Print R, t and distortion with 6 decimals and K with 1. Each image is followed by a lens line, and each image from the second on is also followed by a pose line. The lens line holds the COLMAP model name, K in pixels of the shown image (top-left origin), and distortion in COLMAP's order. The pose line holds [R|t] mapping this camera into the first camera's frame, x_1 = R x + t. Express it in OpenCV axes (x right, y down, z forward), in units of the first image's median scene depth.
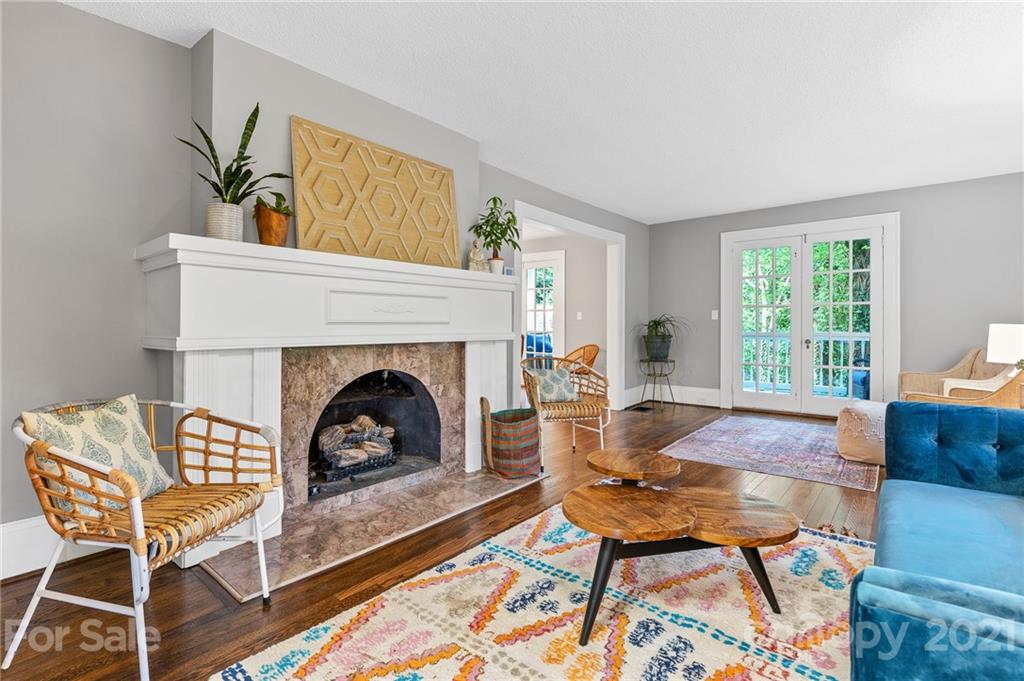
lens RADIAL K [[478.7, 0, 513.4], [0, 478.7, 317.1], [0, 0, 1]] dist [-0.001111, -0.000075]
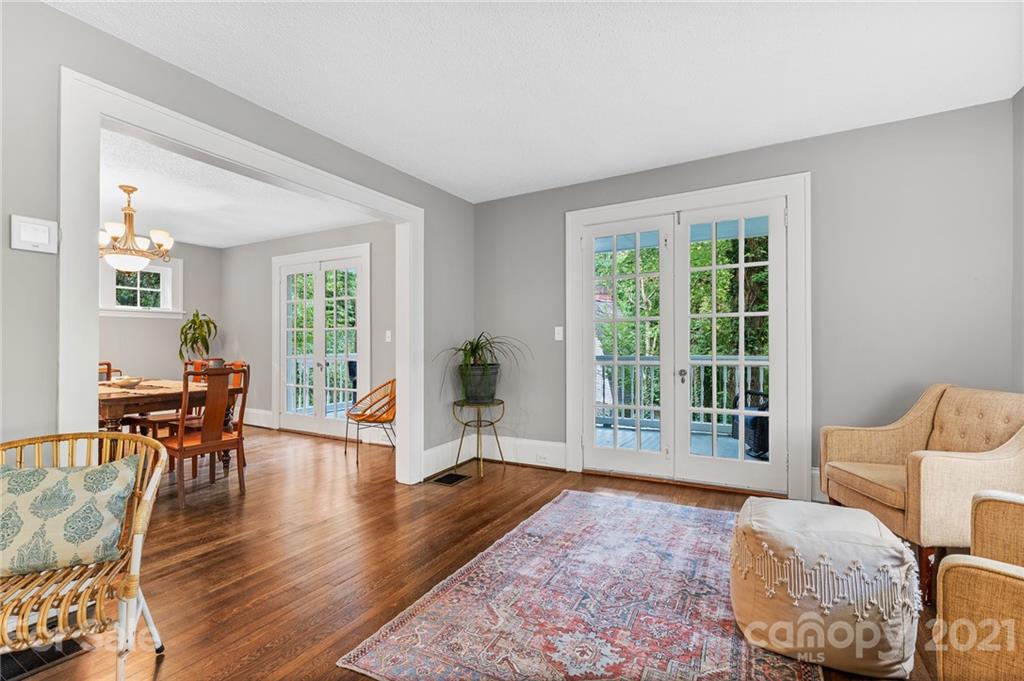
lens RADIAL K [[467.4, 0, 512.0], [0, 467.4, 340.5], [0, 0, 1]] dist [0.000541, -0.000057]
pose [[0.982741, -0.006042, 0.184889, 0.234307], [0.005737, 0.999981, 0.002185, 0.003644], [-0.184899, -0.001087, 0.982757, 0.363229]]
